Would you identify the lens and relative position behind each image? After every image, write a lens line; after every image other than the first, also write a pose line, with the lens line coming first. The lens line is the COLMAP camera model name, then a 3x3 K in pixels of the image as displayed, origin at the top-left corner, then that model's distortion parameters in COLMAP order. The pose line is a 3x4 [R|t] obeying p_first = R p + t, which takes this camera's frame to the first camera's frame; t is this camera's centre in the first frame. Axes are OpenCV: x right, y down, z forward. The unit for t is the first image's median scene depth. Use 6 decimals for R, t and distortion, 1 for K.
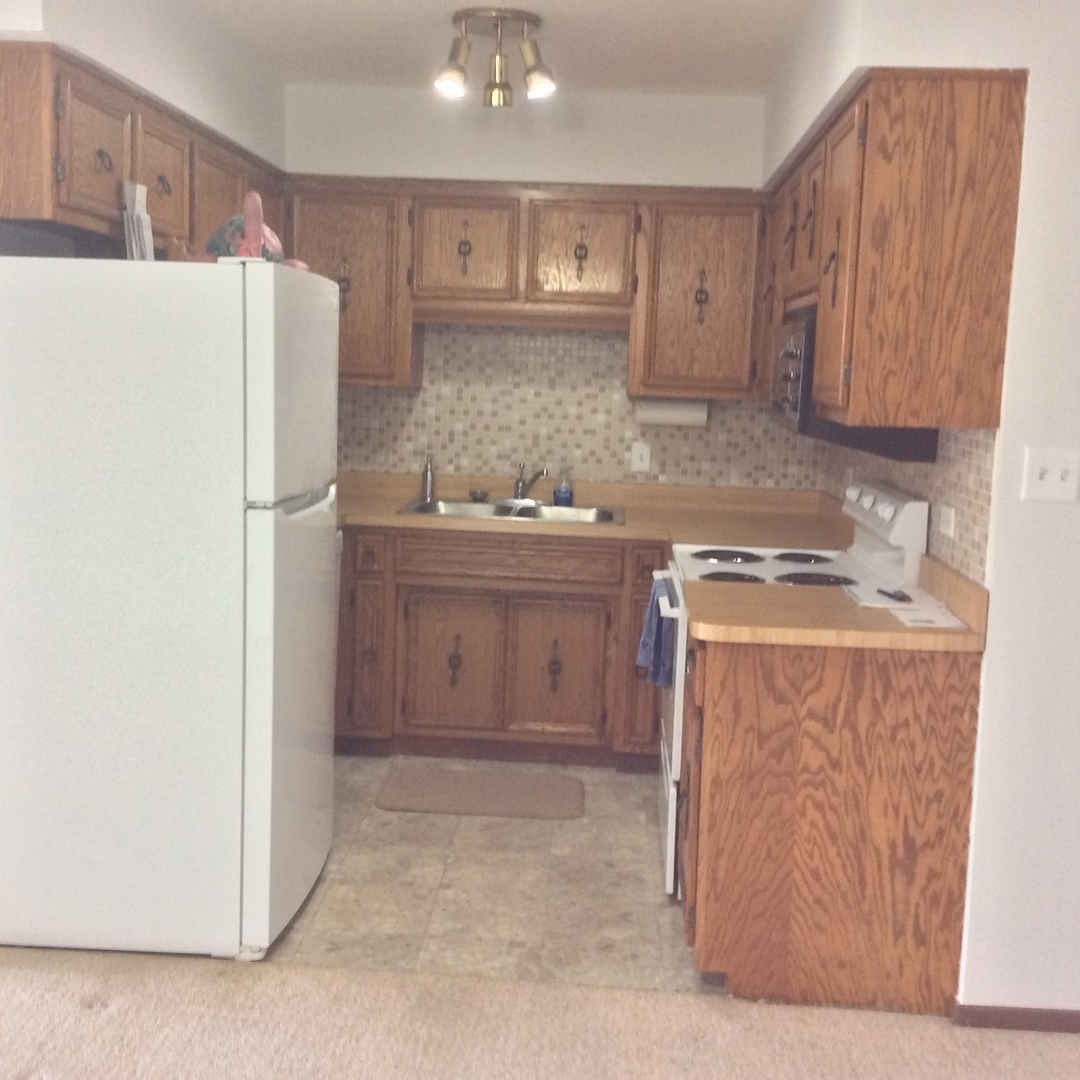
lens RADIAL K [[1300.3, 0, 509.9], [0, 1300.3, 539.6], [0, 0, 1]] dist [0.178692, -0.361720]
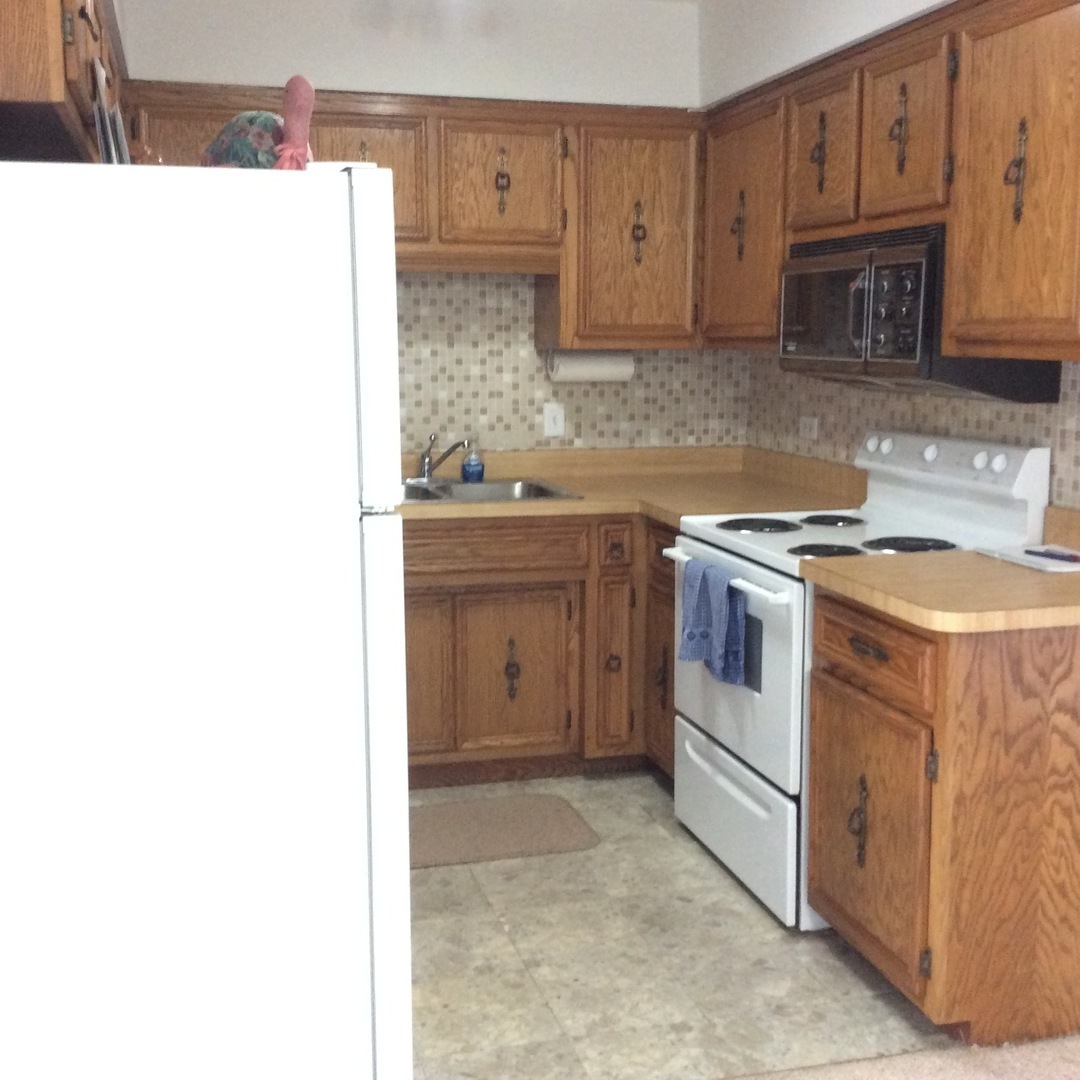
lens RADIAL K [[1300.3, 0, 509.9], [0, 1300.3, 539.6], [0, 0, 1]] dist [0.178692, -0.361720]
pose [[0.947890, -0.085214, 0.306990, -0.227377], [0.076910, 0.996272, 0.039072, -0.021615], [-0.309175, -0.013425, 0.950910, 0.190498]]
